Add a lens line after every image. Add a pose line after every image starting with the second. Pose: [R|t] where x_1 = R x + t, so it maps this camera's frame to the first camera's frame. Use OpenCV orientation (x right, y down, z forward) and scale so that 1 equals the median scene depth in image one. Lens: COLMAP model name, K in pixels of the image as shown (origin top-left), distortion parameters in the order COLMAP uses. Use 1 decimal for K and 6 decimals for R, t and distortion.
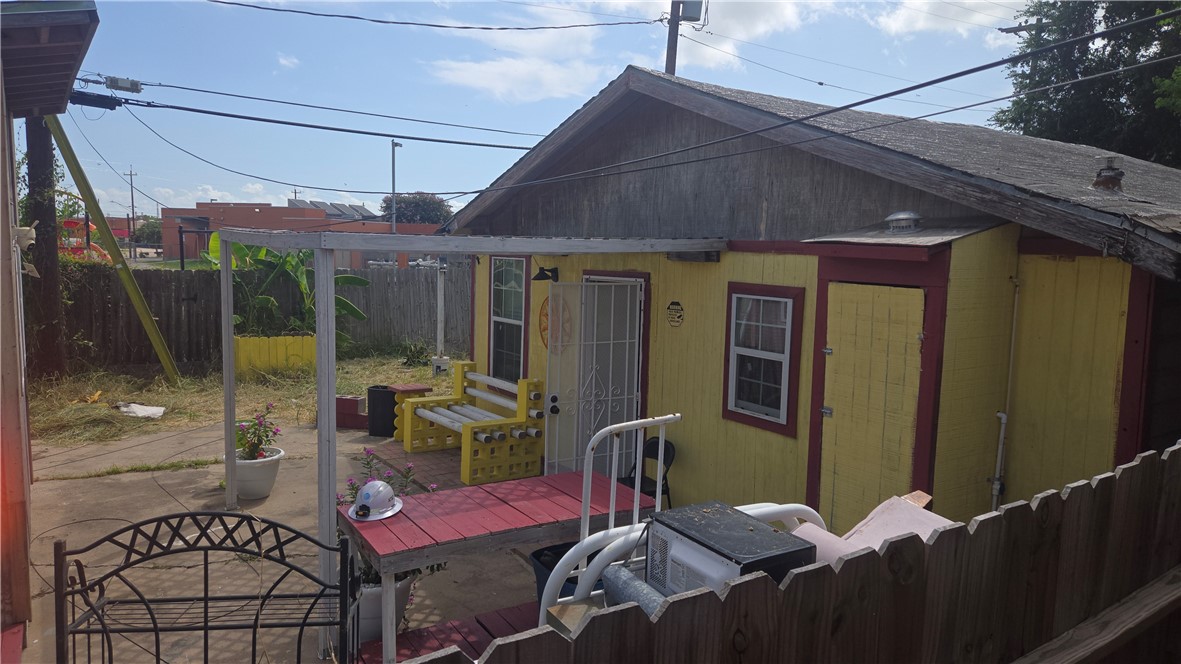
lens RADIAL K [[784.2, 0, 594.9], [0, 784.2, 337.5], [0, 0, 1]] dist [0.066706, -0.045490]
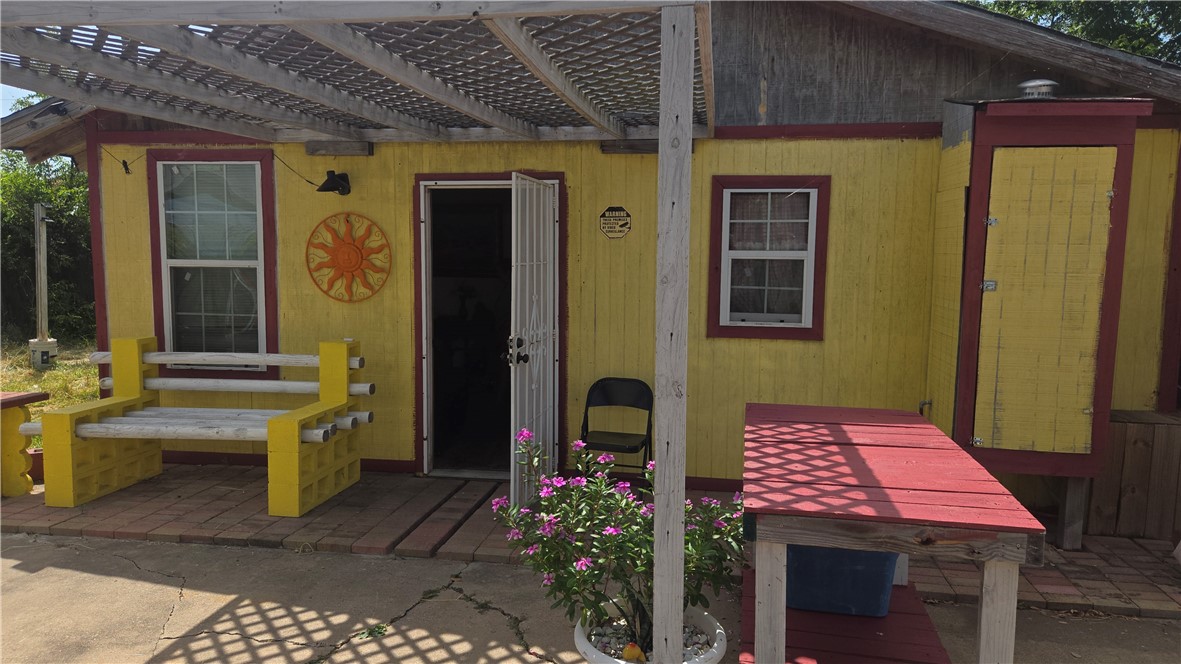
lens RADIAL K [[784.2, 0, 592.3], [0, 784.2, 331.0], [0, 0, 1]] dist [0.066706, -0.045490]
pose [[0.680829, -0.095744, 0.726158, -0.248268], [0.090099, 0.994838, 0.046695, 0.020120], [-0.726880, 0.033635, 0.685940, 0.230819]]
